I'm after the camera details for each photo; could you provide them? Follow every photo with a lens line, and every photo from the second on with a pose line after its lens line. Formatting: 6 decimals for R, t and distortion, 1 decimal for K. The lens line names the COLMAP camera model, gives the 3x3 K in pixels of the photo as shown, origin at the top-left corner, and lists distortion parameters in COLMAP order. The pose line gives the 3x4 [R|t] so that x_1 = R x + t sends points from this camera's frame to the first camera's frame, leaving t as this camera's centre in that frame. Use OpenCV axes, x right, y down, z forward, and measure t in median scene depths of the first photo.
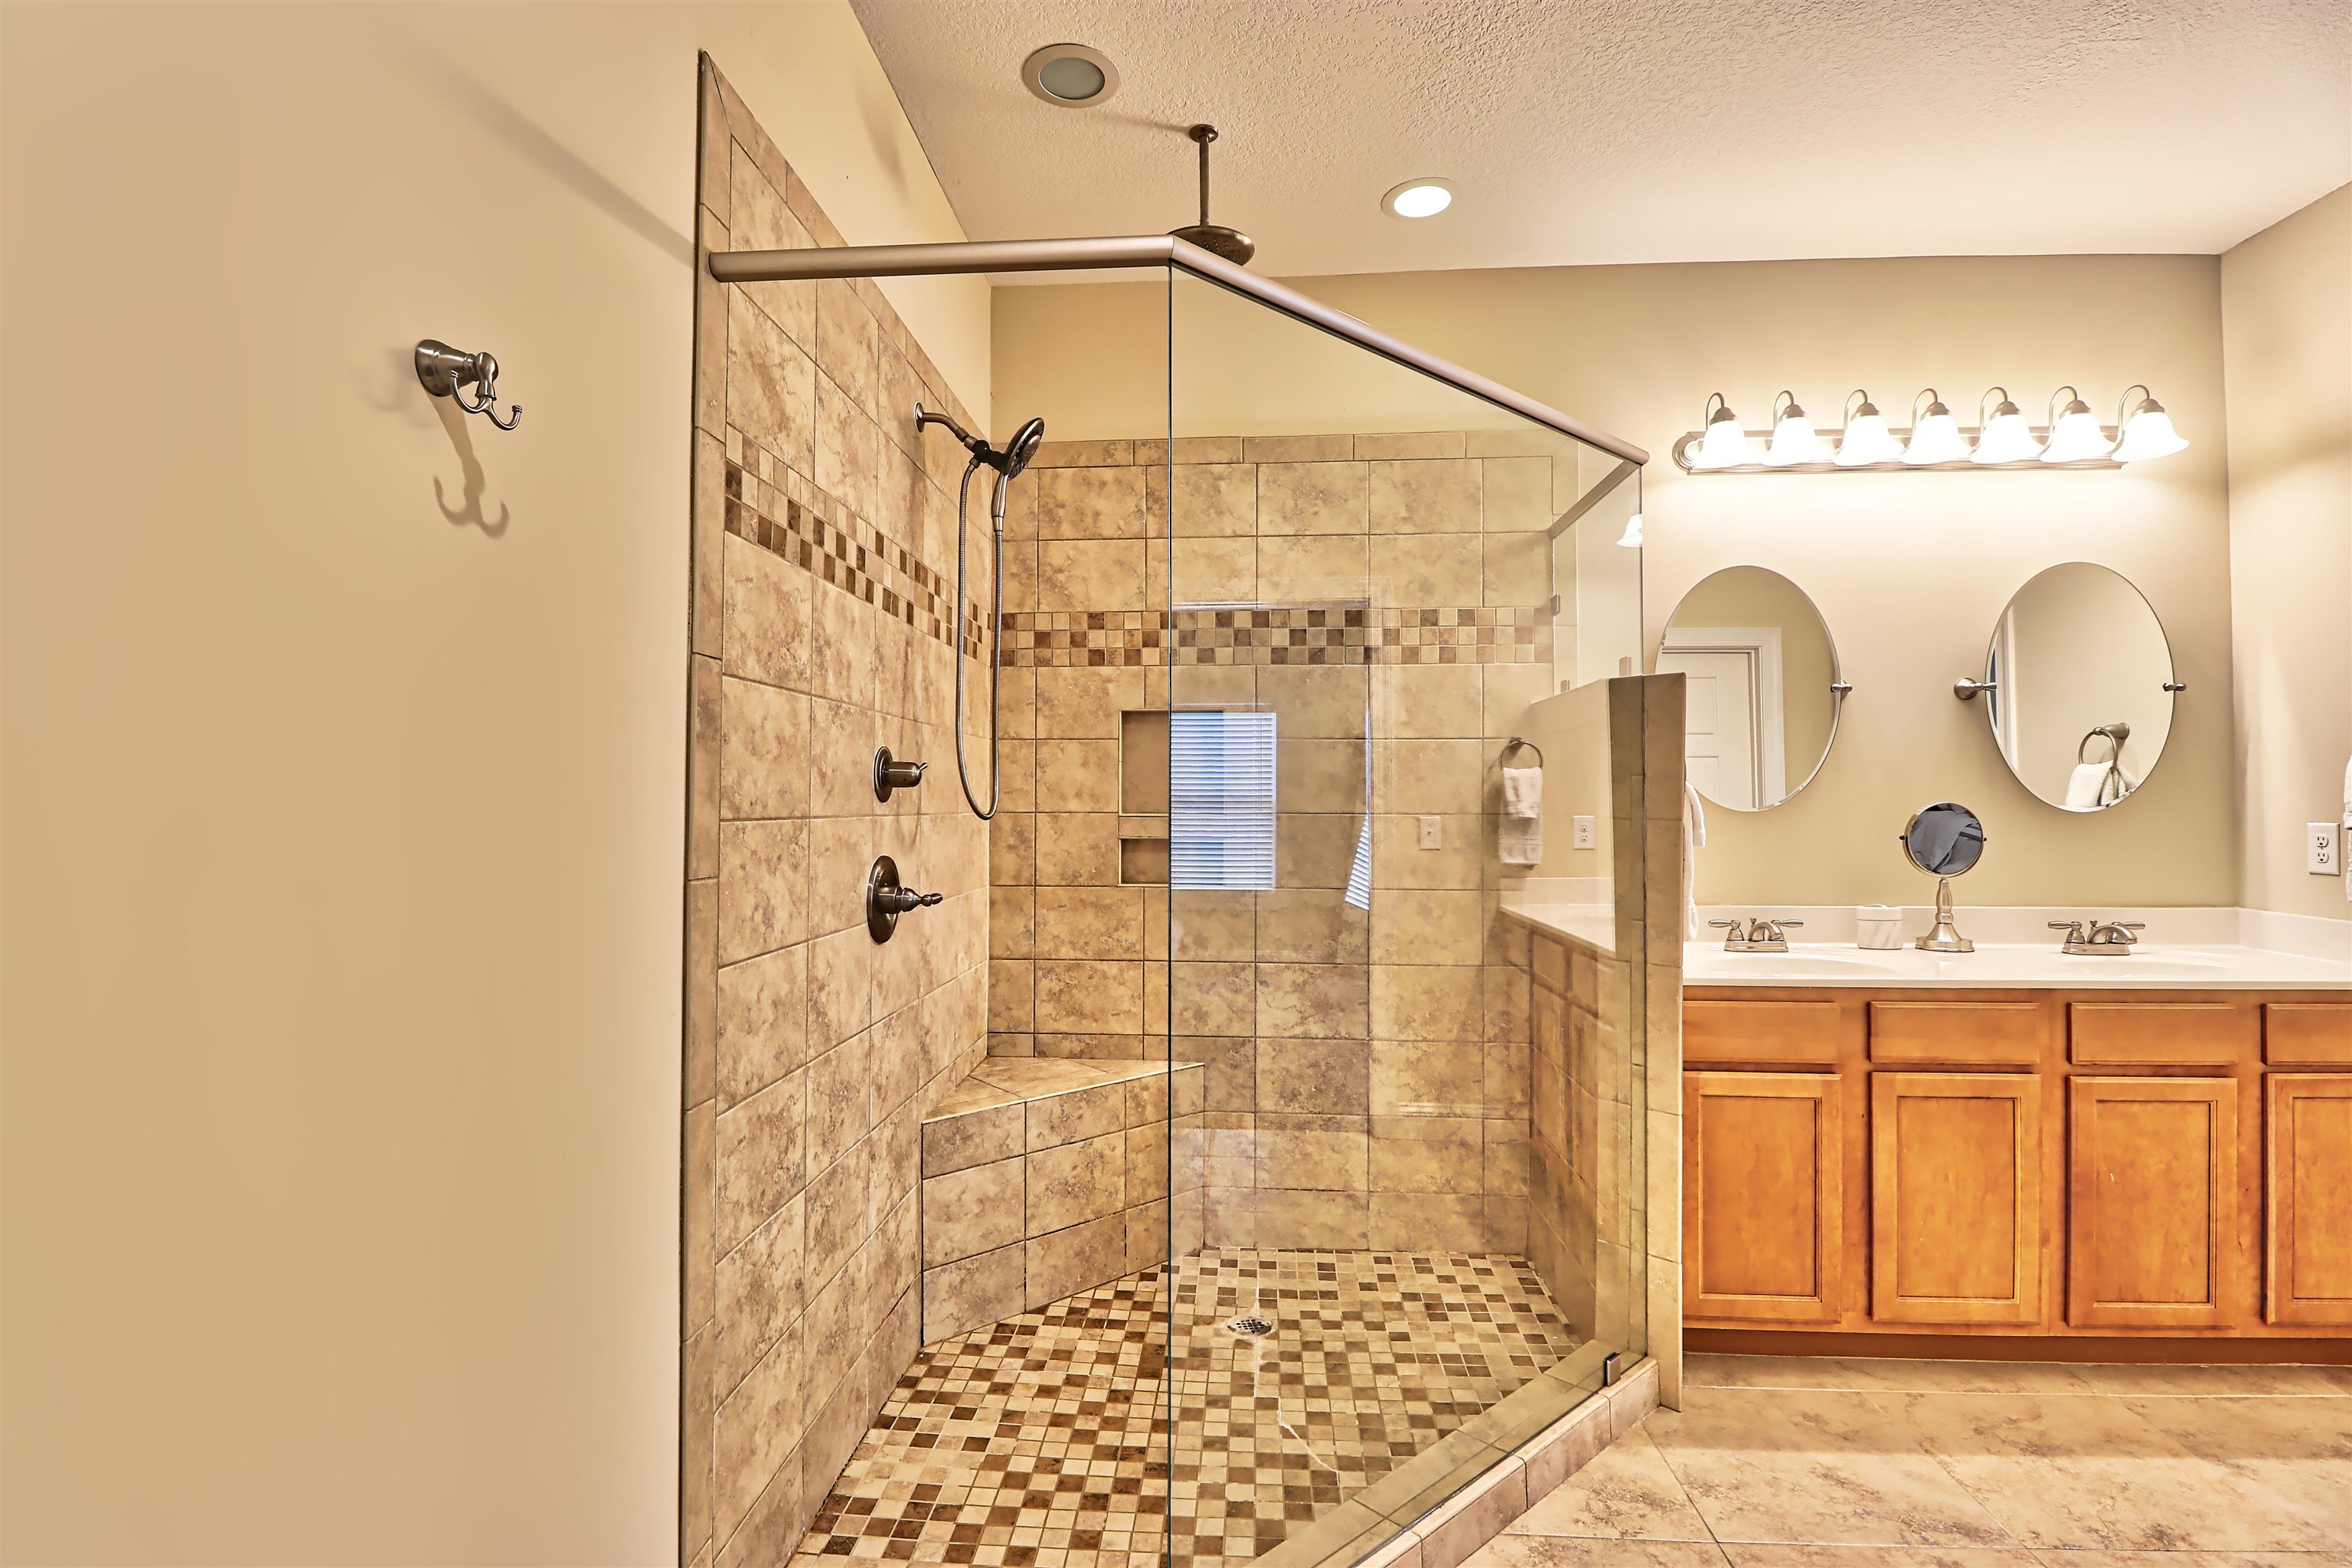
lens RADIAL K [[1085.8, 0, 1162.9], [0, 1085.8, 779.6], [0, 0, 1]] dist [0.000451, -0.014189]
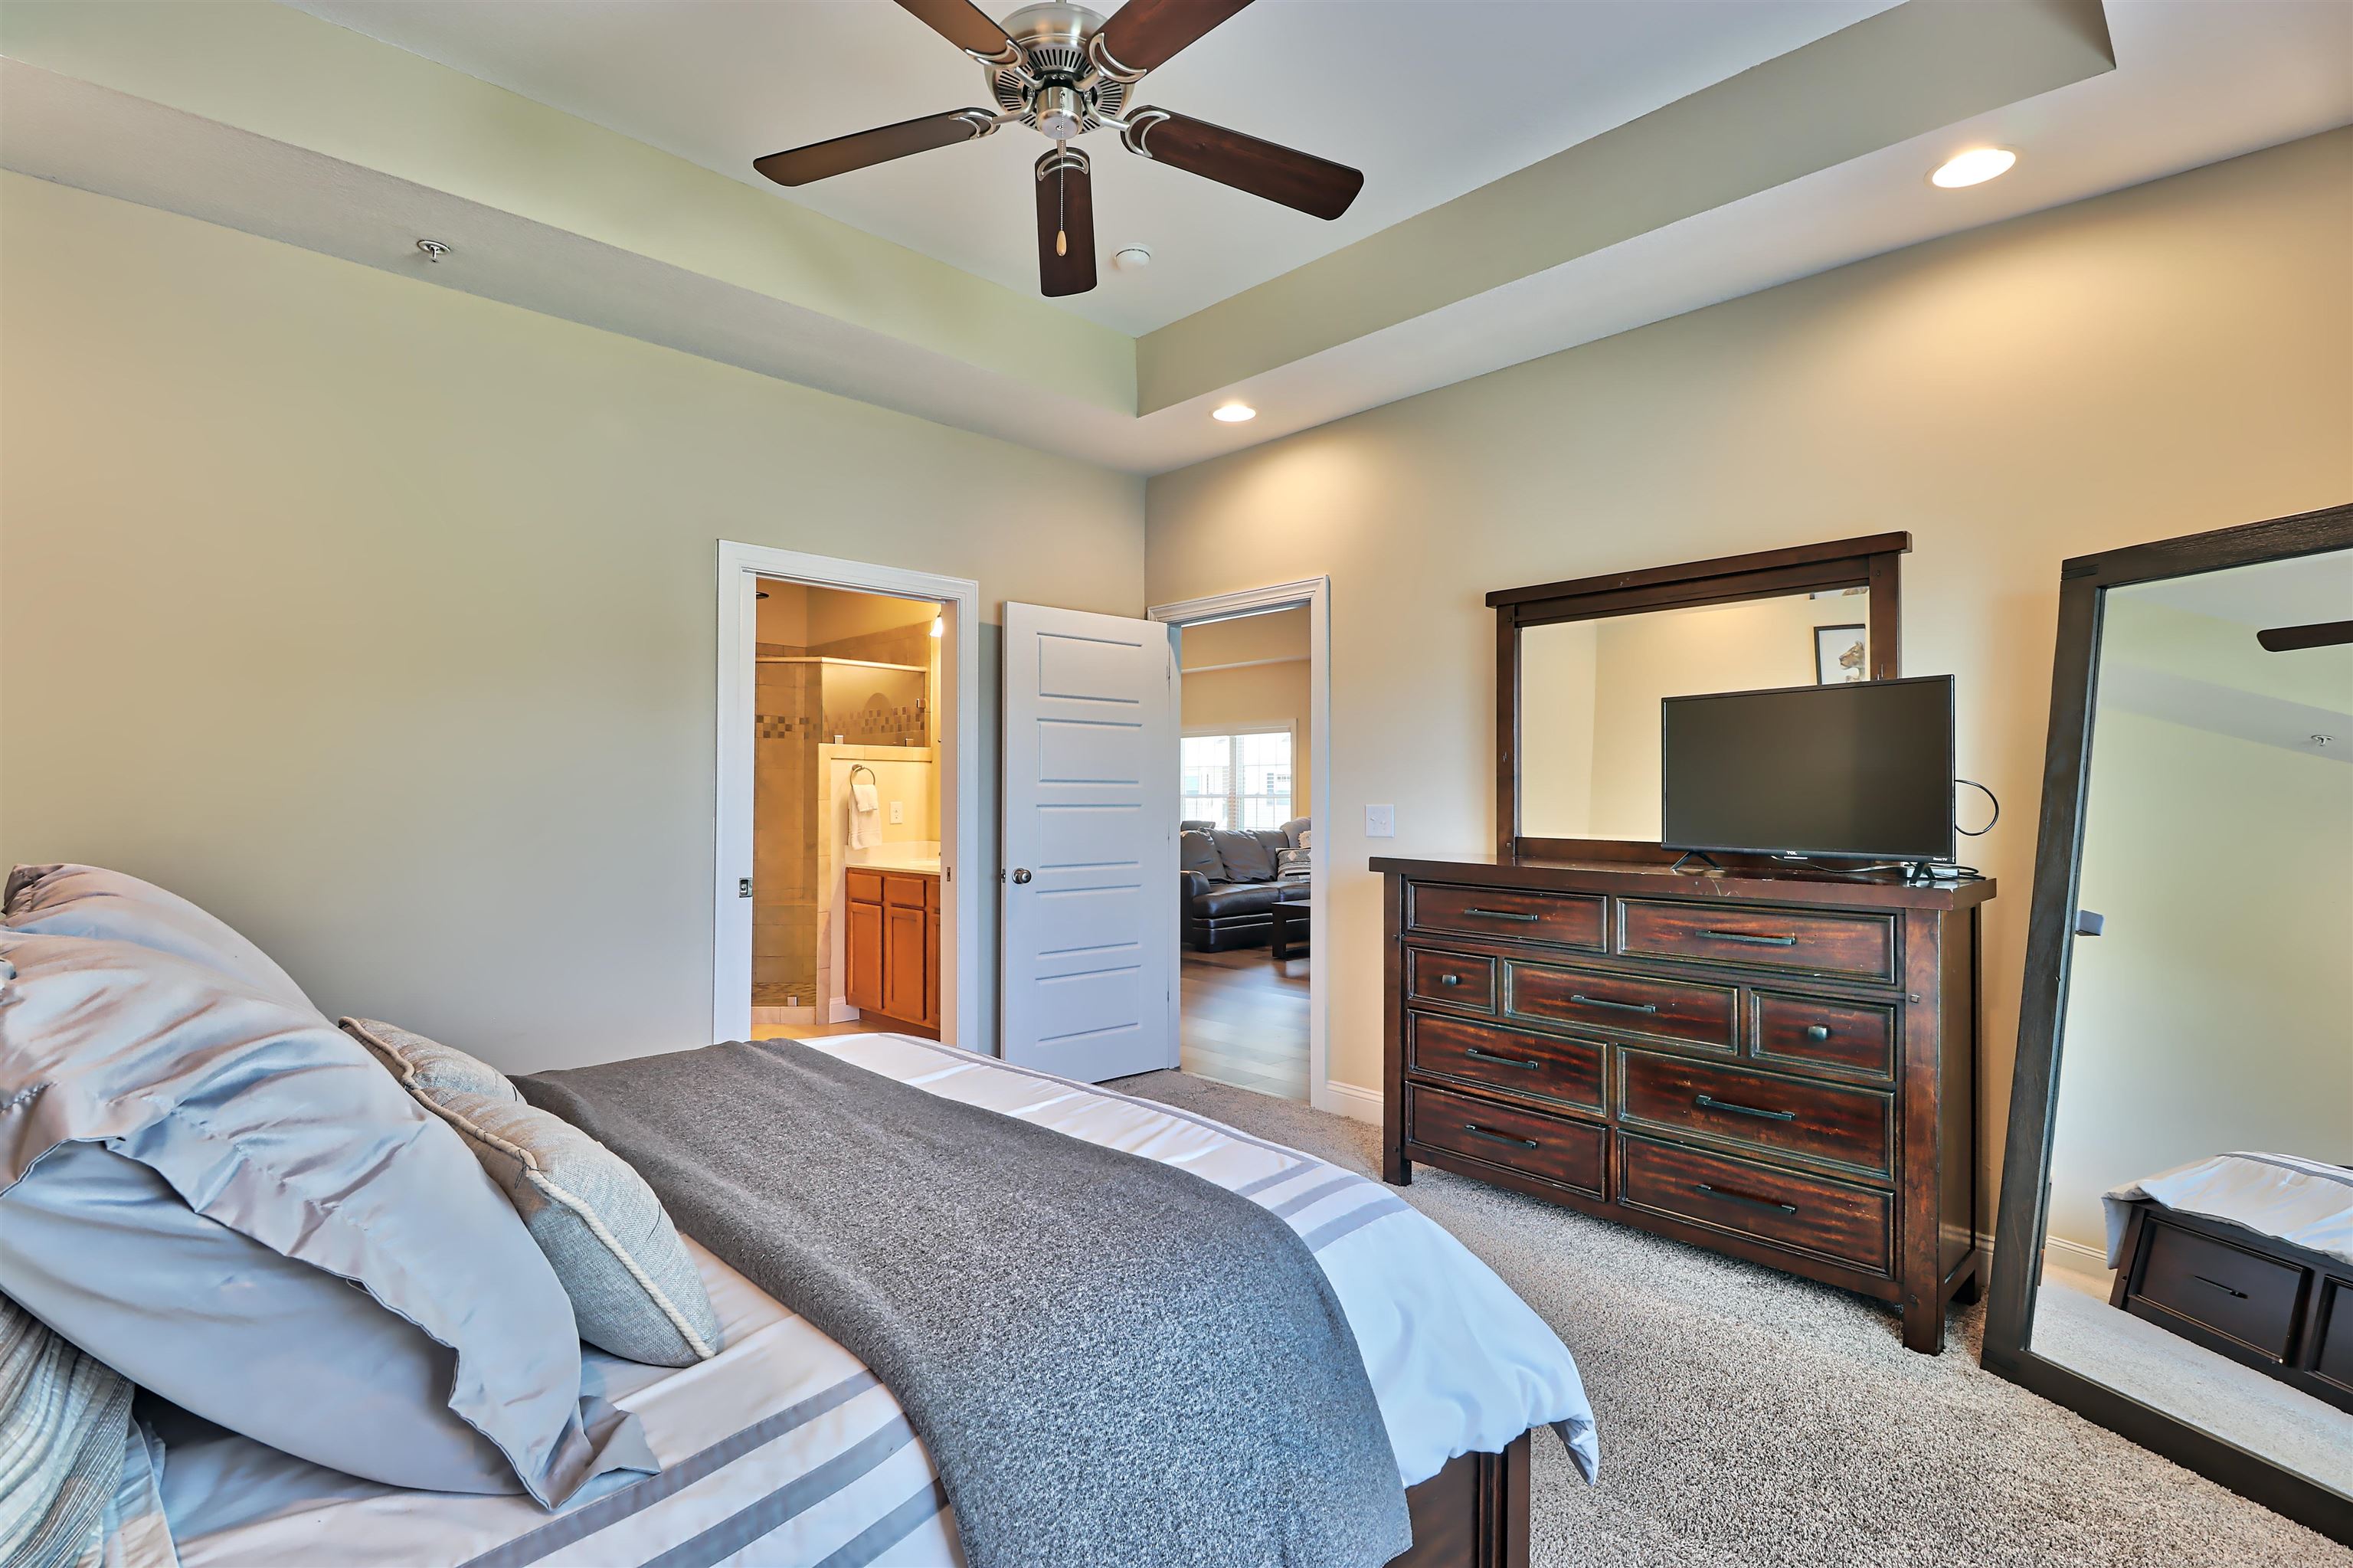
lens RADIAL K [[1086.3, 0, 1163.4], [0, 1086.3, 779.6], [0, 0, 1]] dist [0.000451, -0.014189]
pose [[0.755233, -0.008269, -0.655404, 2.809633], [0.010774, 0.999942, -0.000201, -0.004380], [0.655368, -0.006909, 0.755278, -0.437653]]
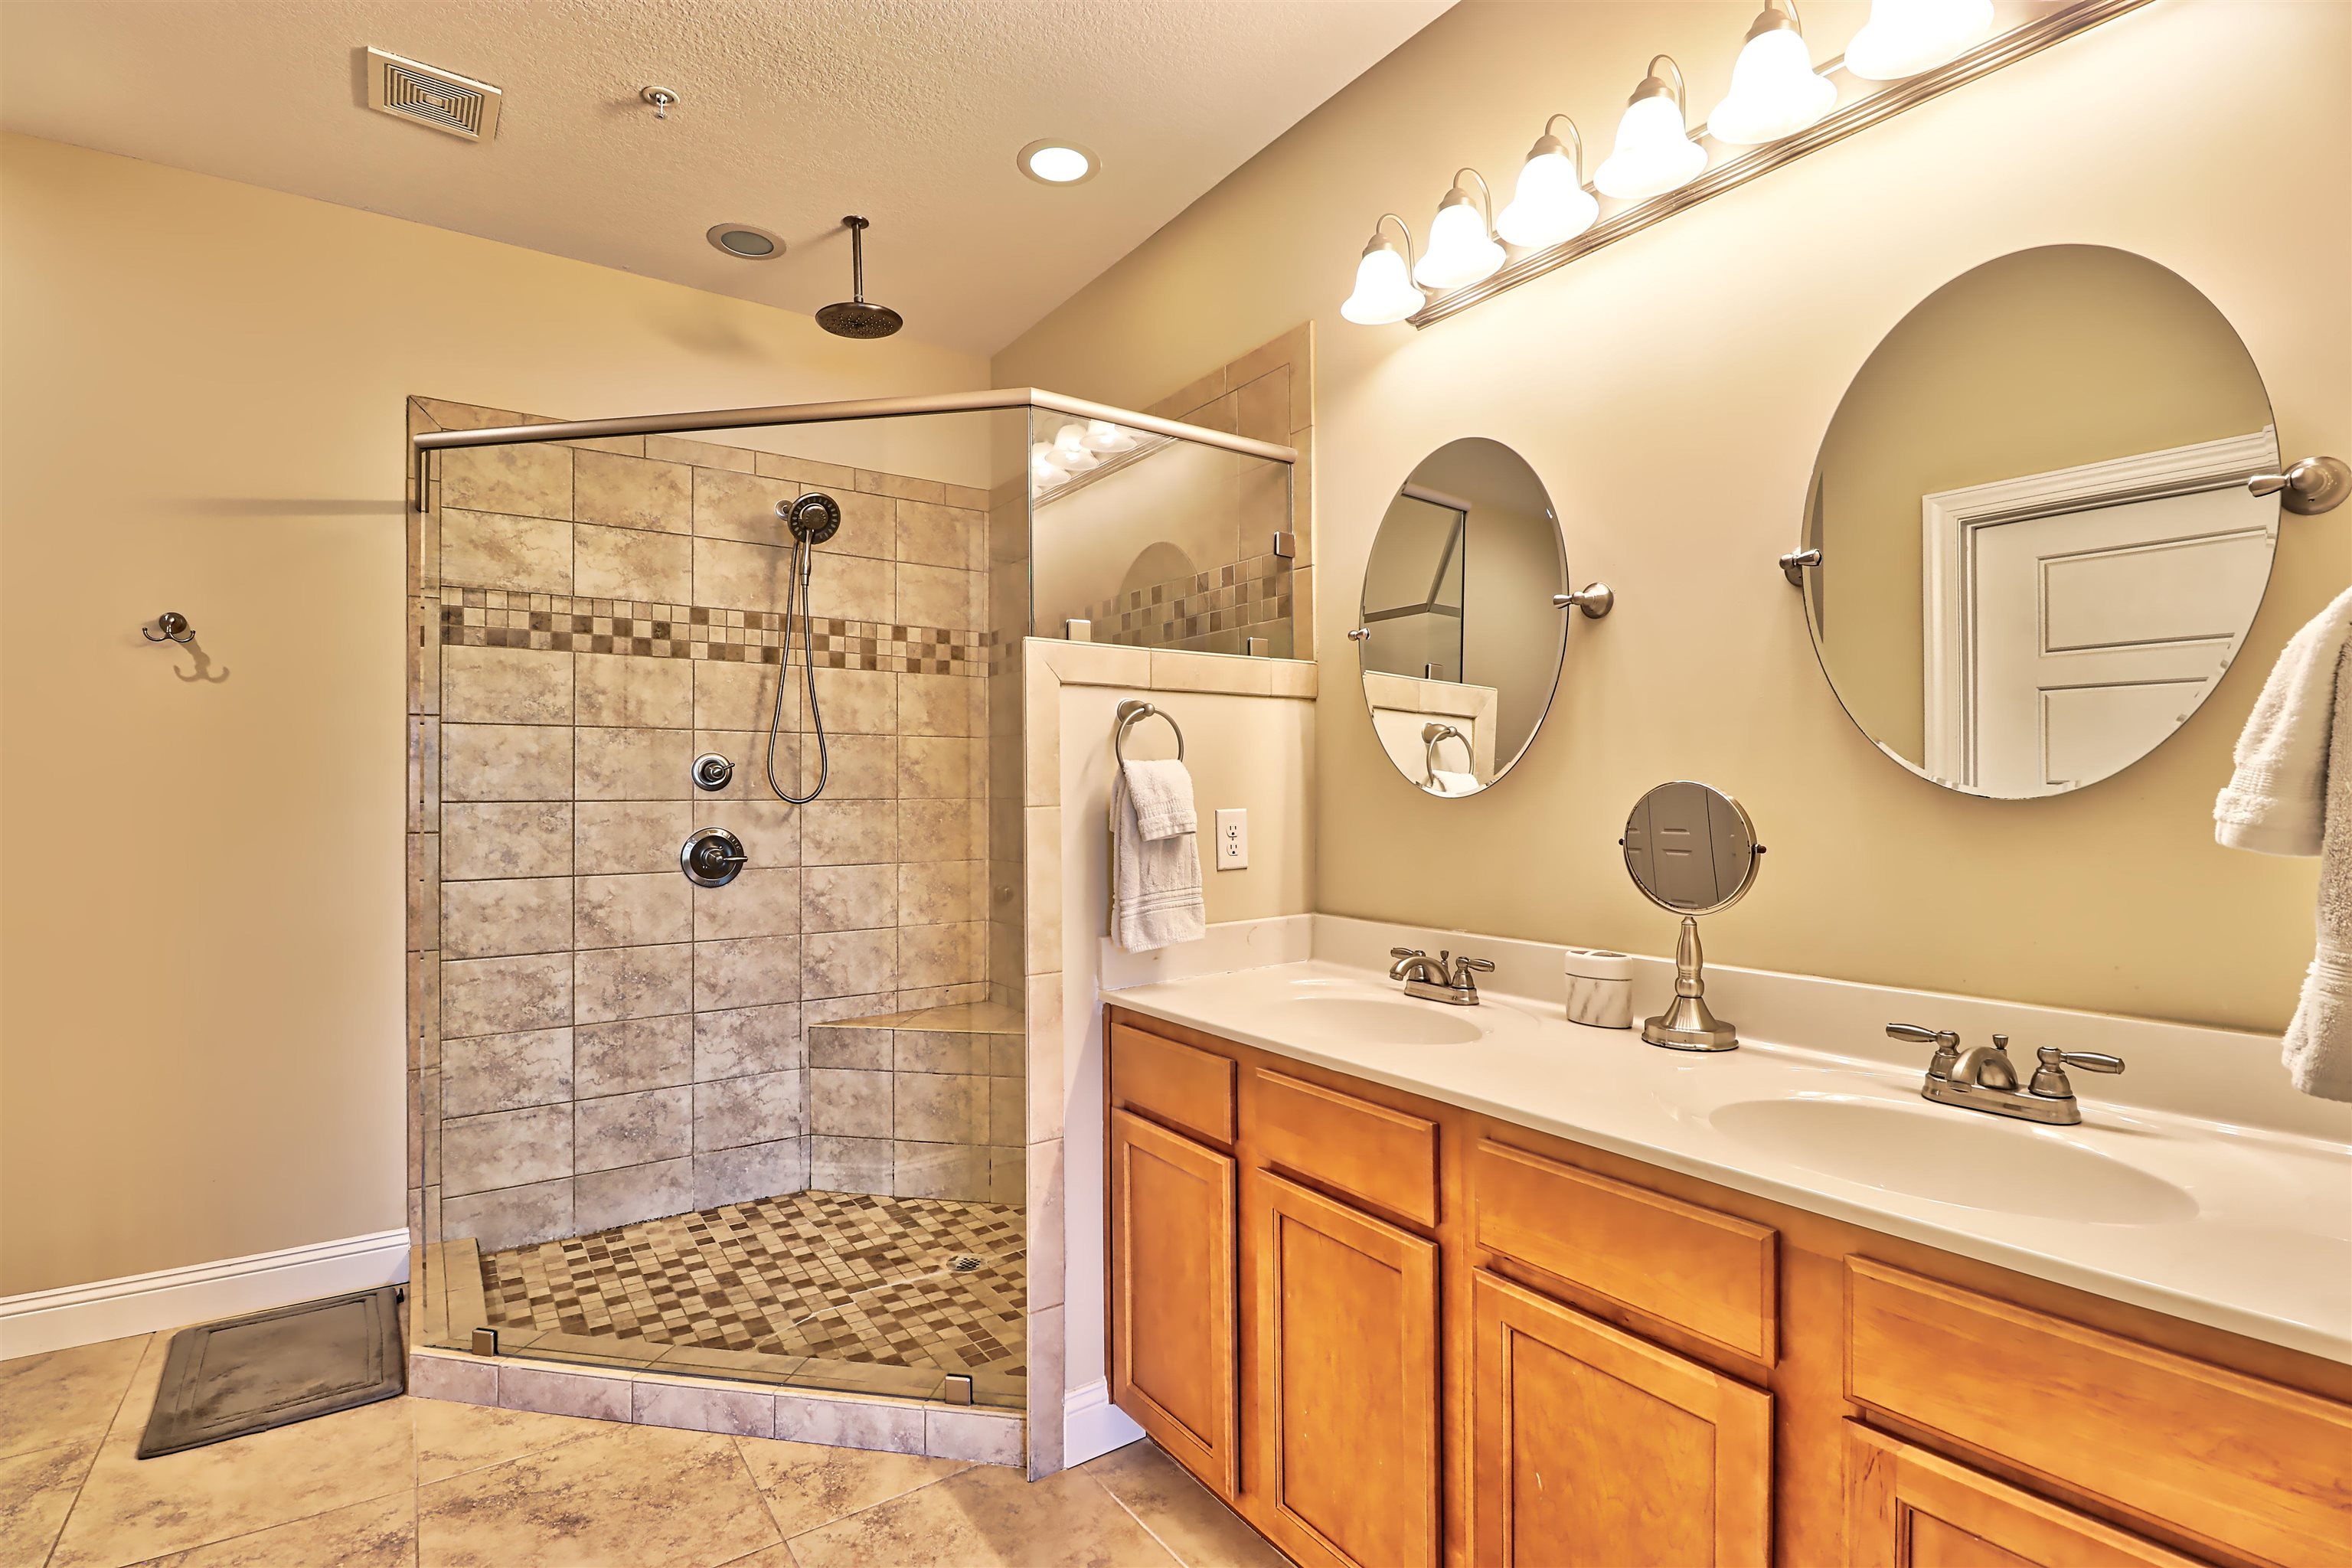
lens RADIAL K [[1085.8, 0, 1162.9], [0, 1085.8, 779.6], [0, 0, 1]] dist [0.000451, -0.014189]
pose [[0.634258, -0.012449, -0.773021, 1.212930], [0.022018, 0.999756, 0.001965, 0.015045], [0.772808, -0.018267, 0.634377, 0.525145]]
